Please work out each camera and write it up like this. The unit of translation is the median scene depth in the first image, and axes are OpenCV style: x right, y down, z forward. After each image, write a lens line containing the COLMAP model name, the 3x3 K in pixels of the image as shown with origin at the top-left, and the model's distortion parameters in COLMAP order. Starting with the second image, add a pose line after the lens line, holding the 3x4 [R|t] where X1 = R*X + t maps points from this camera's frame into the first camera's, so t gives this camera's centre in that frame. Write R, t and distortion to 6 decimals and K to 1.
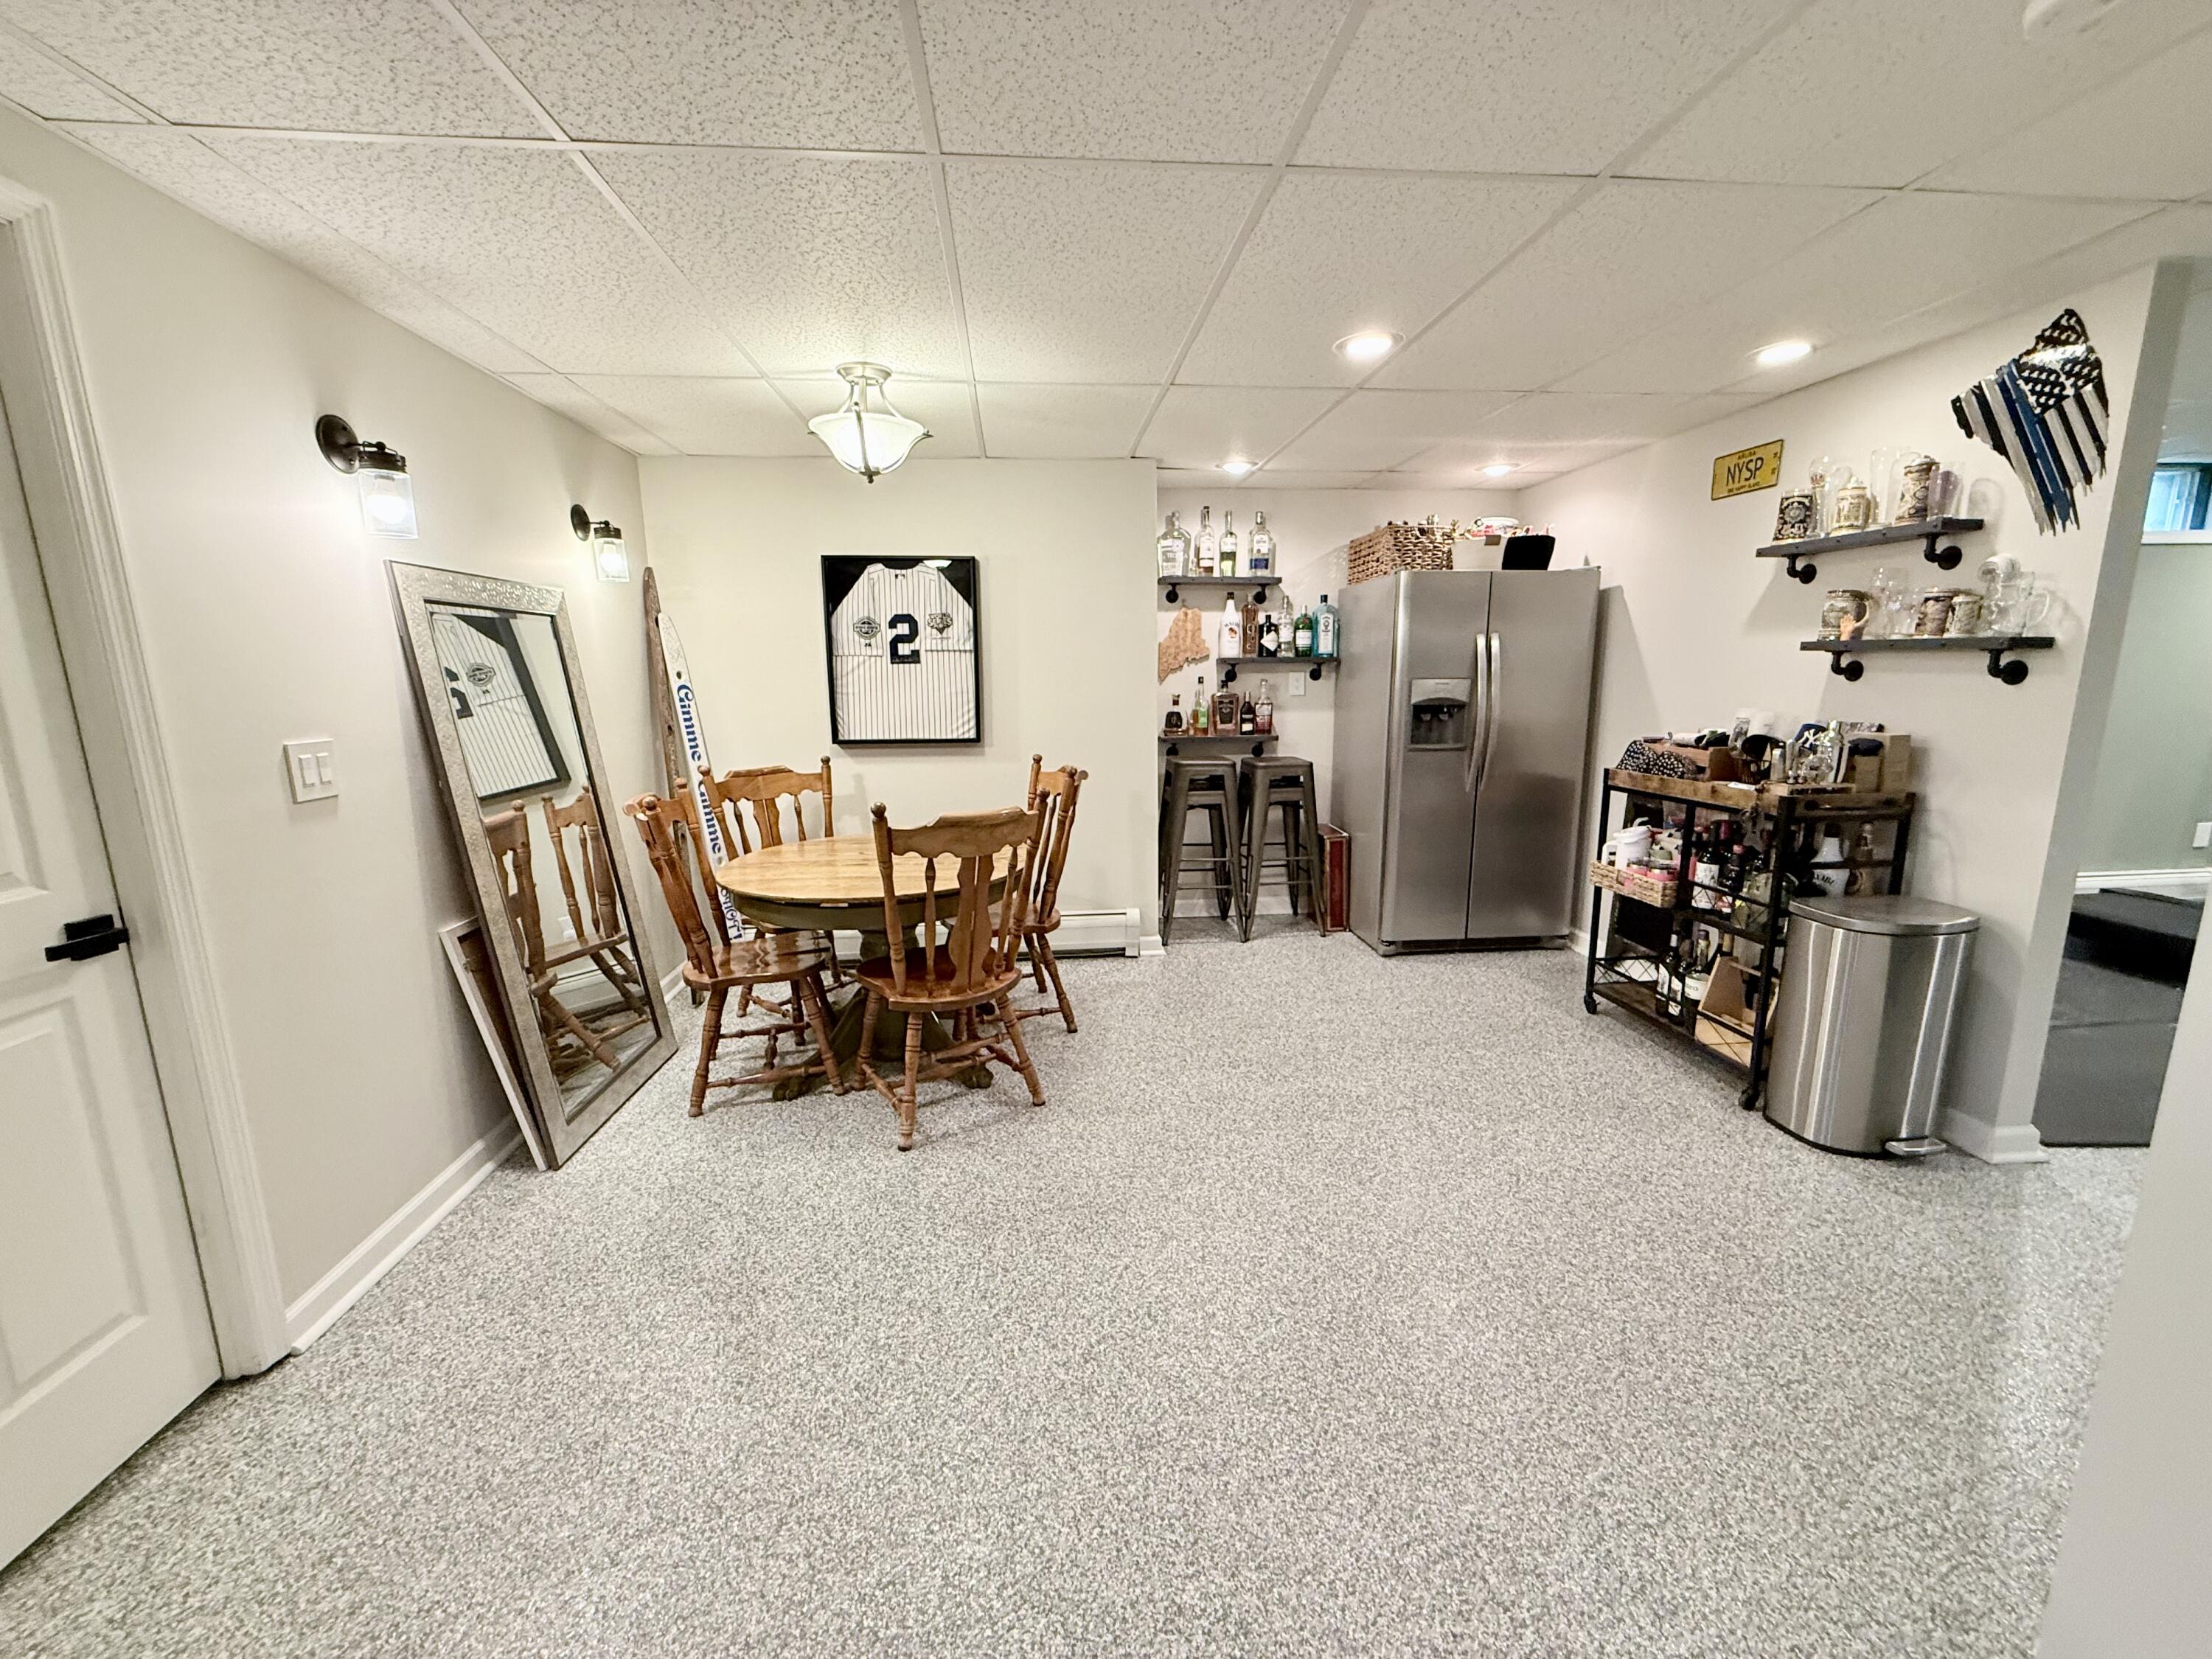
lens RADIAL K [[881.8, 0, 1099.2], [0, 881.8, 832.7], [0, 0, 1]] dist [-0.001045, 0.000174]
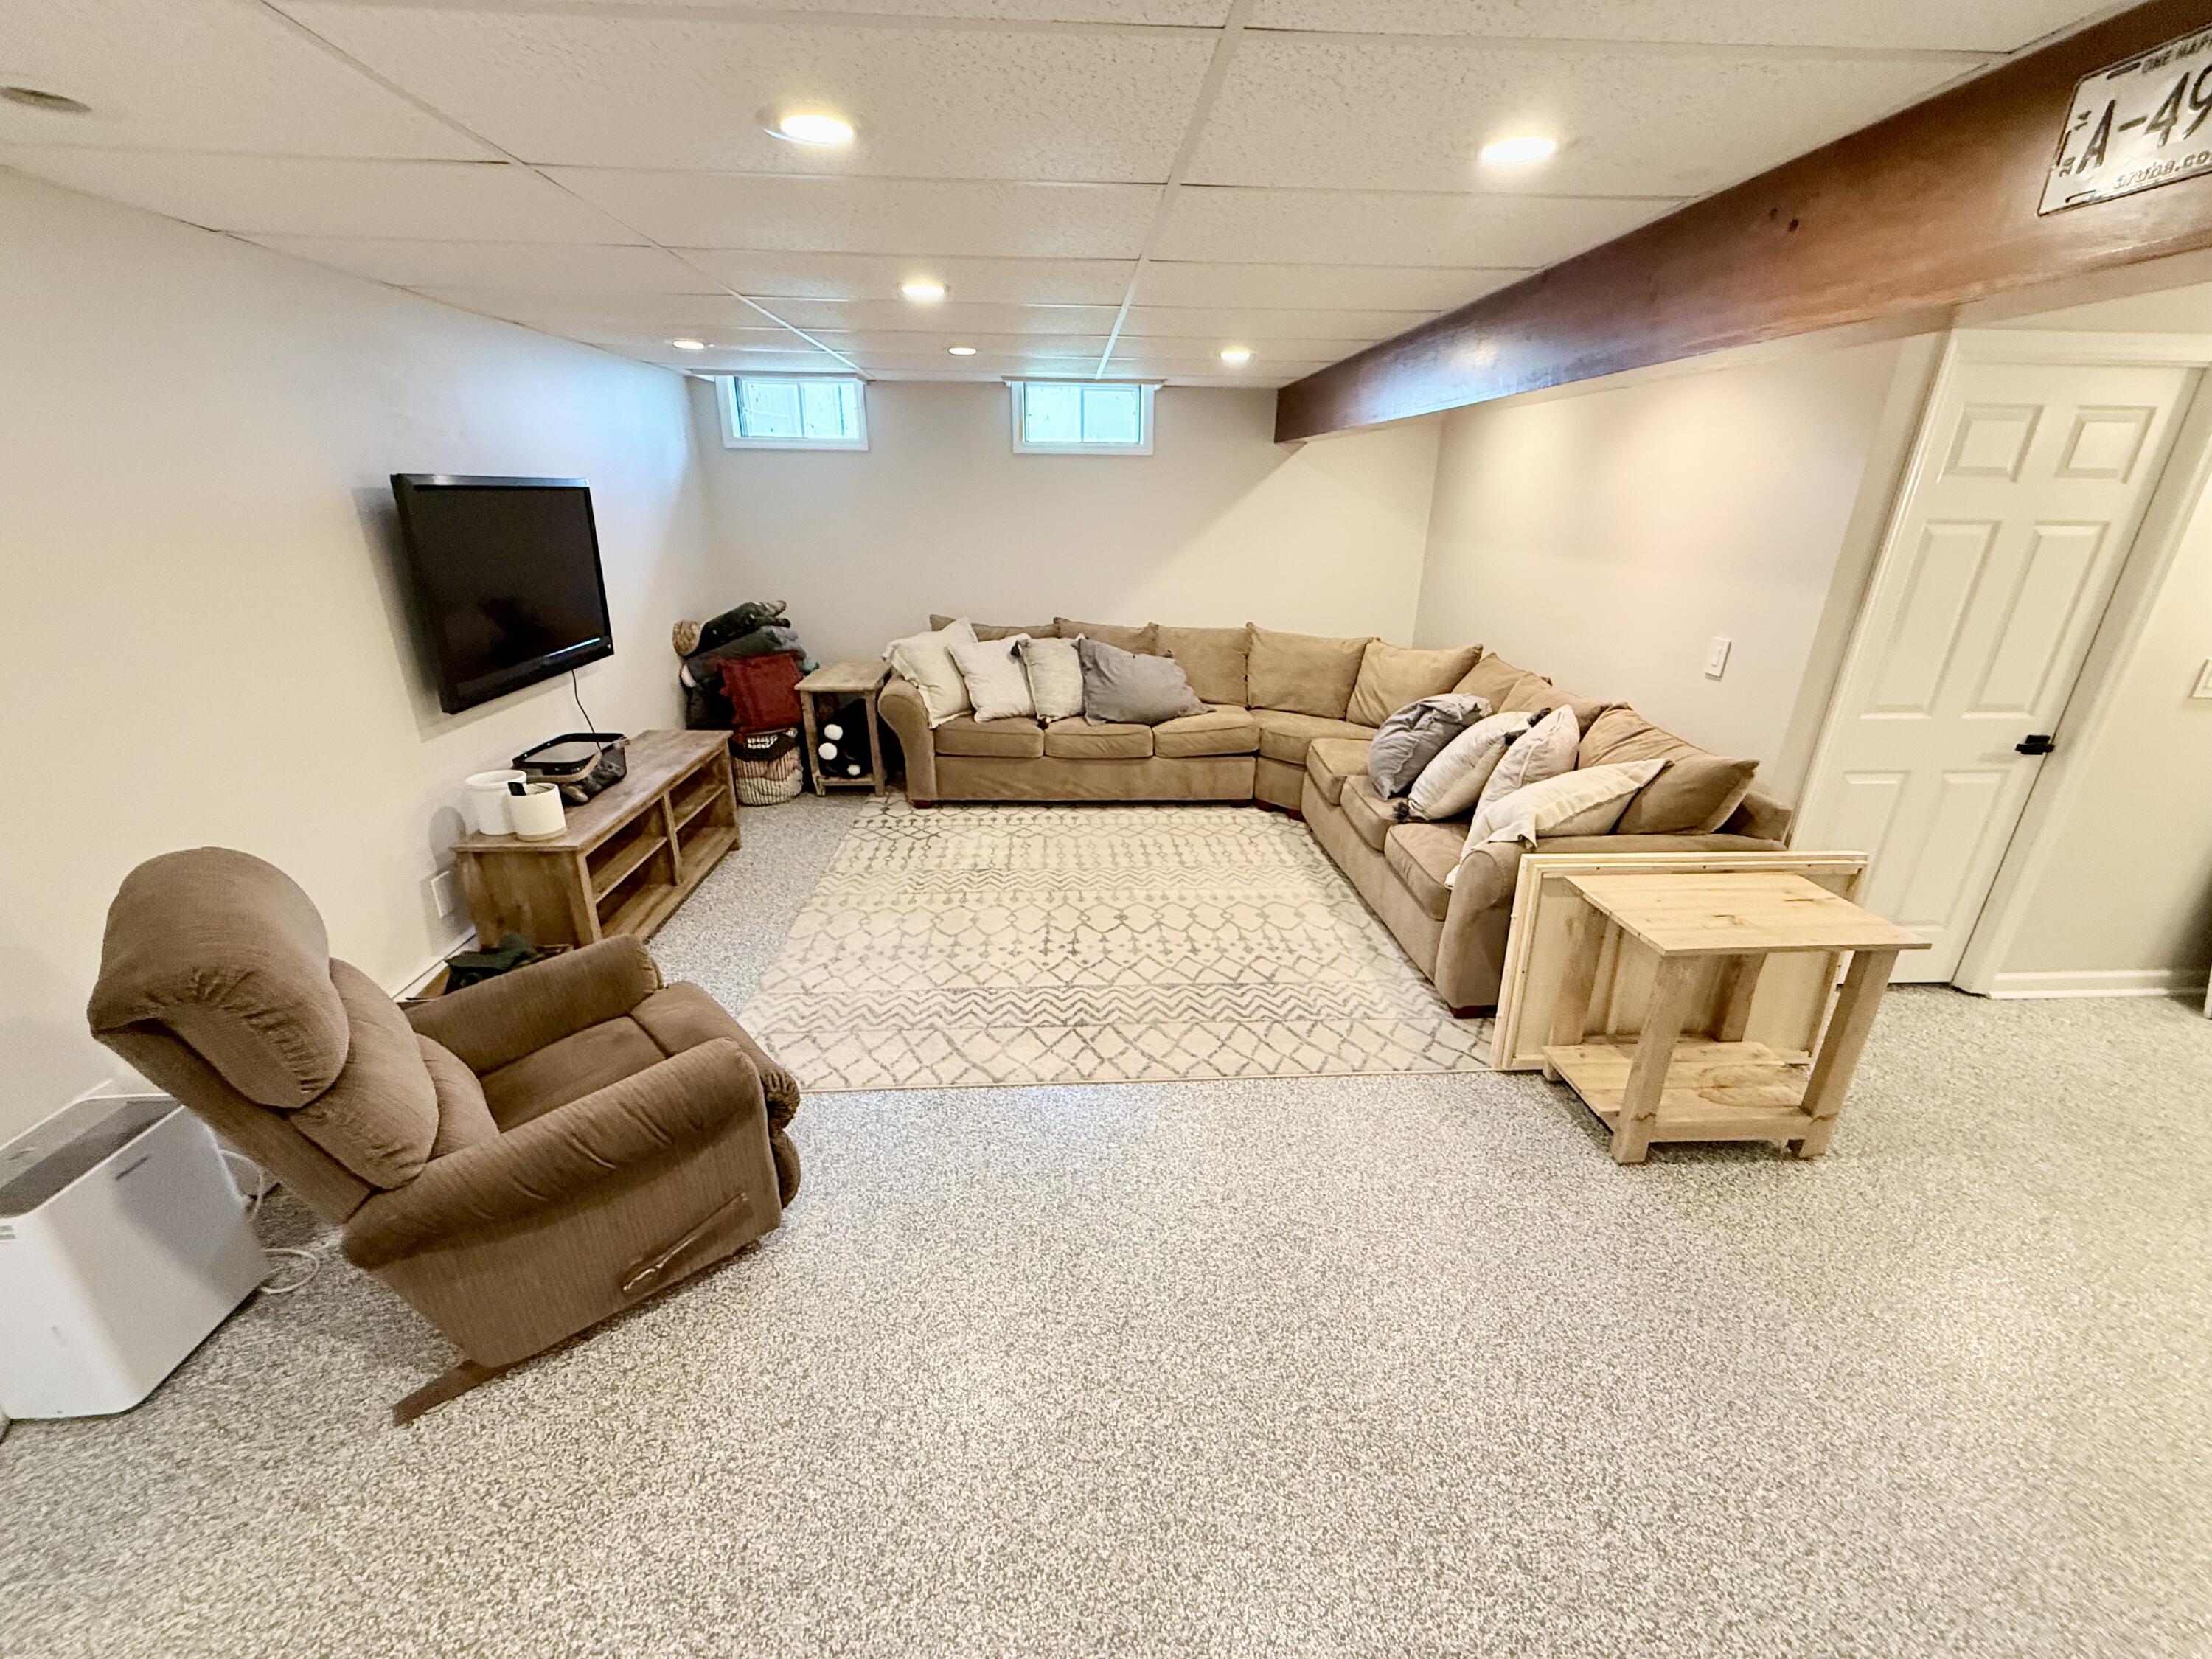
lens RADIAL K [[881.8, 0, 1102.0], [0, 881.8, 829.2], [0, 0, 1]] dist [-0.001045, 0.000174]
pose [[-0.036581, 0.372688, -0.927236, 0.417614], [-0.189598, 0.908416, 0.372603, -0.024227], [0.981180, 0.189432, 0.037430, -0.547895]]
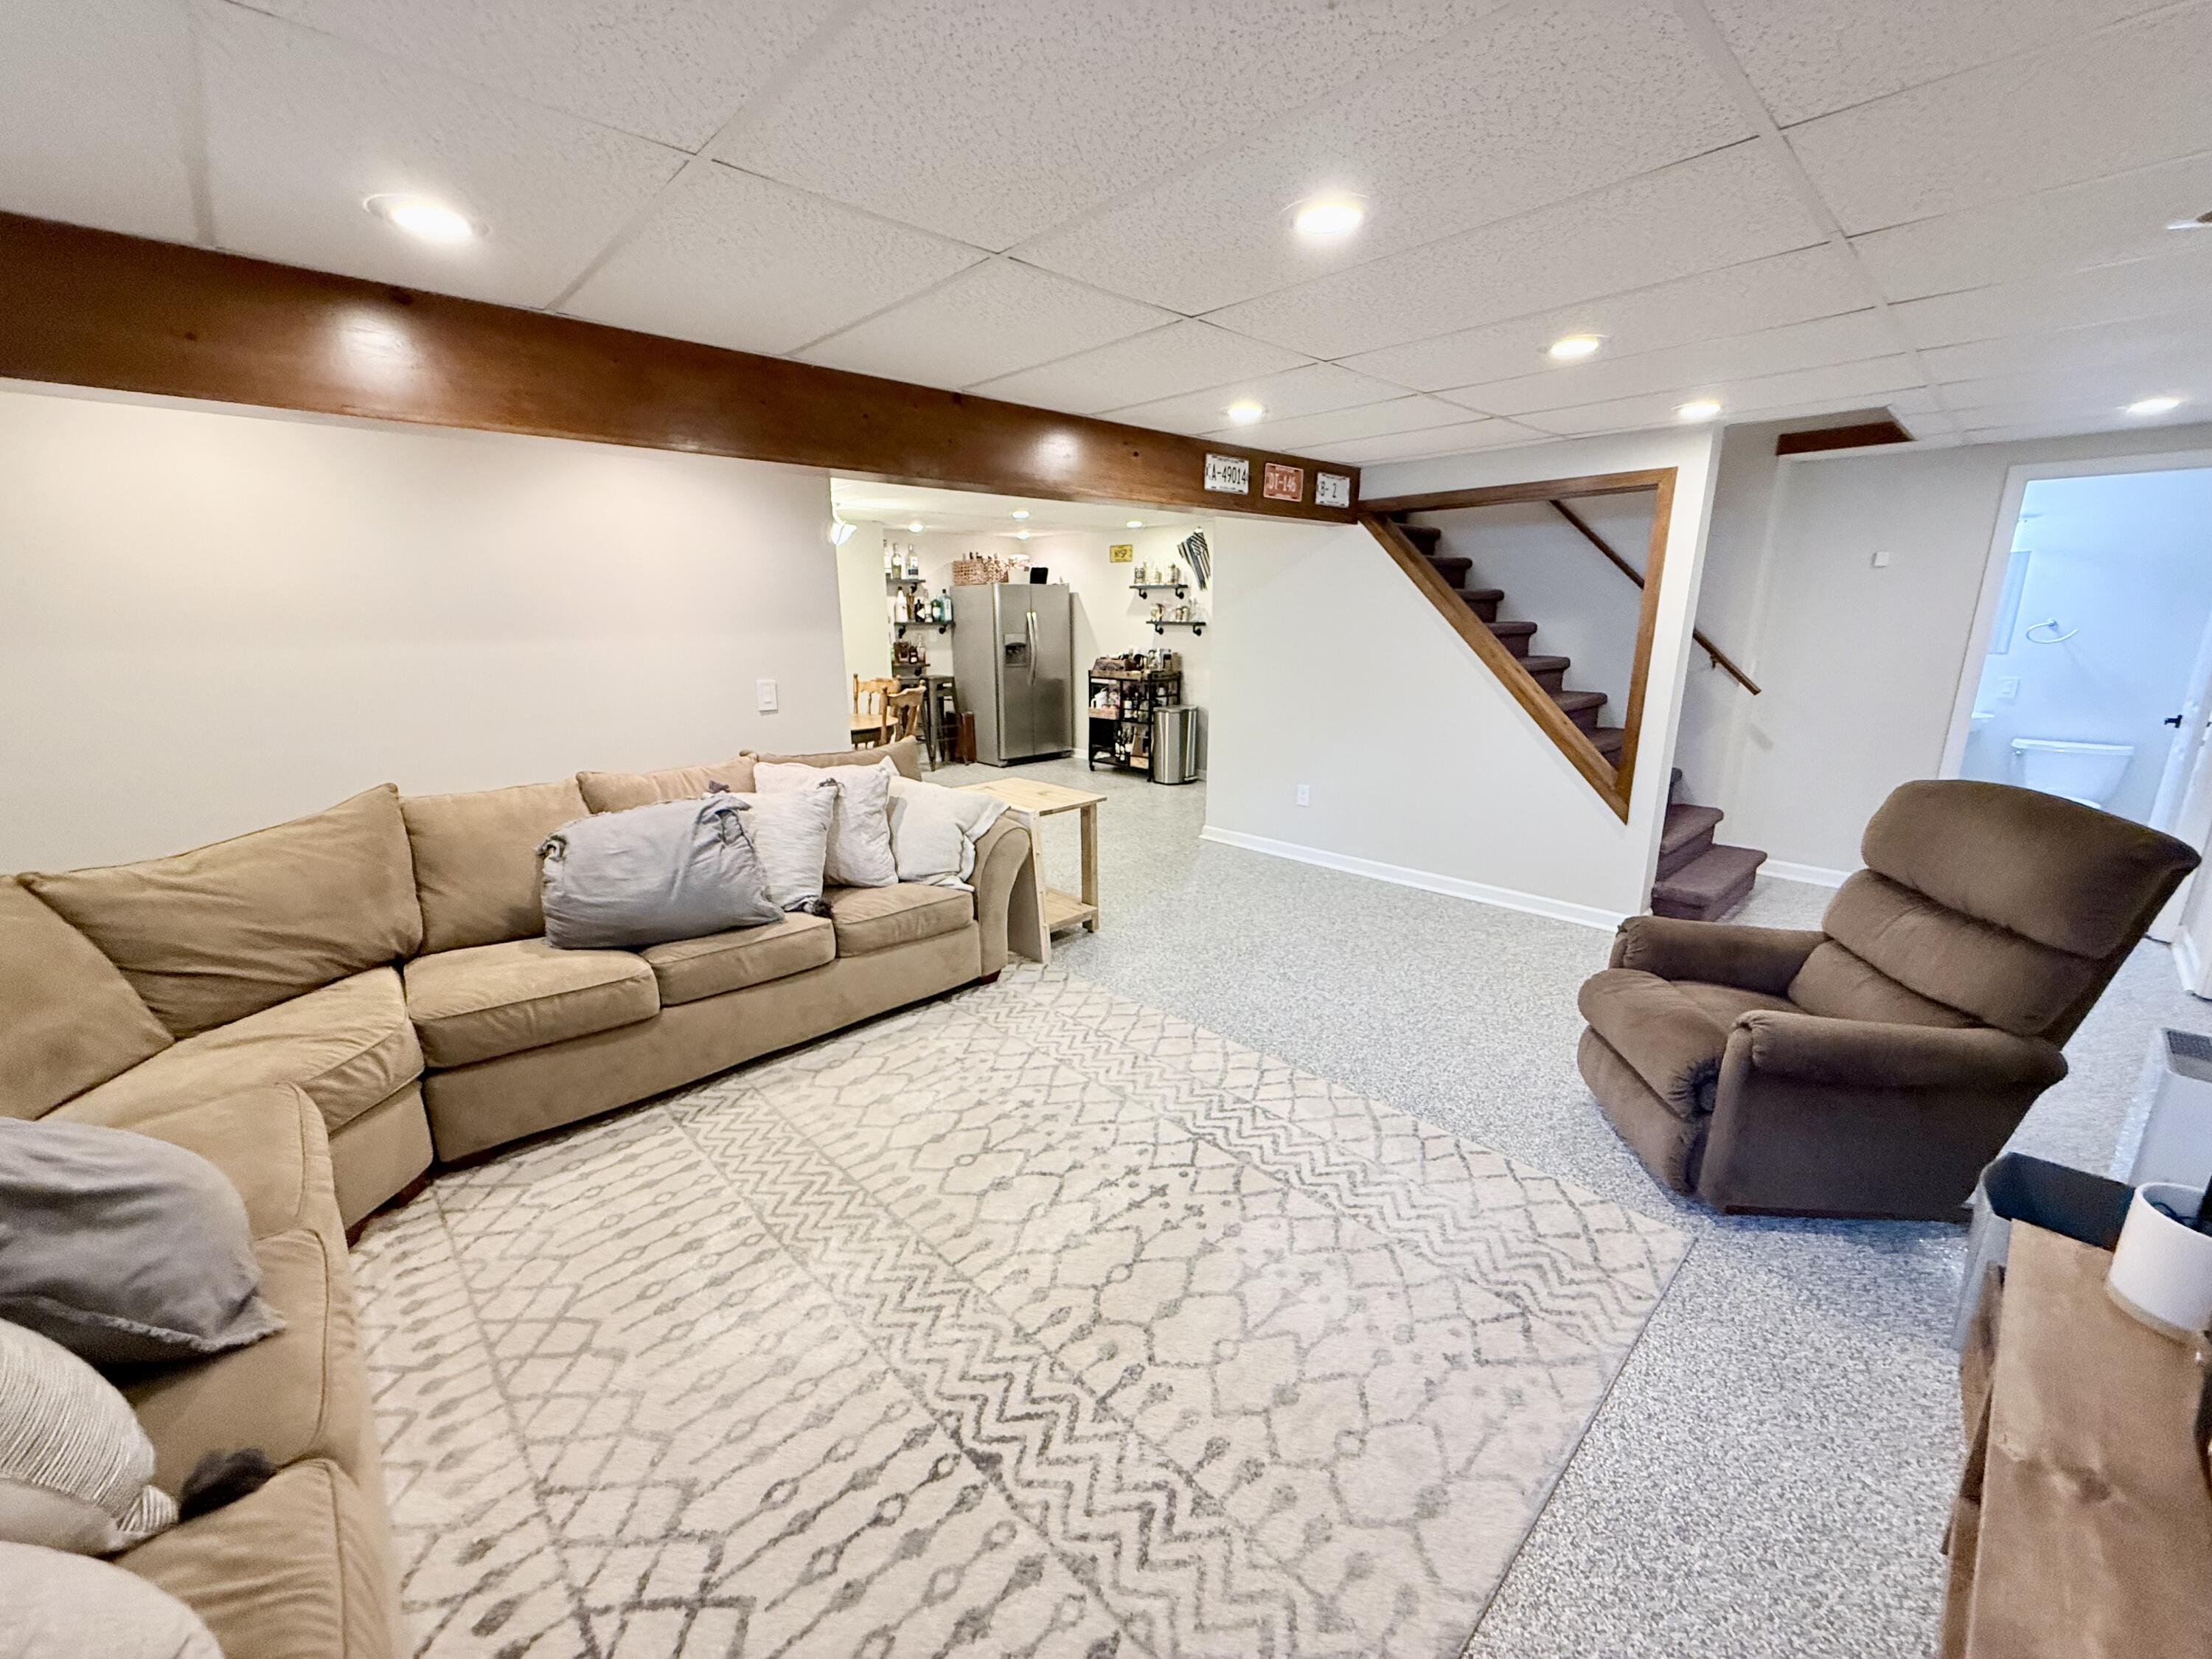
lens RADIAL K [[881.8, 0, 1106.9], [0, 881.8, 832.2], [0, 0, 1]] dist [-0.001045, 0.000174]
pose [[0.781731, -0.142152, 0.607198, -1.110978], [0.106501, 0.989801, 0.094610, 0.173467], [-0.614454, -0.009292, 0.788898, -1.159070]]
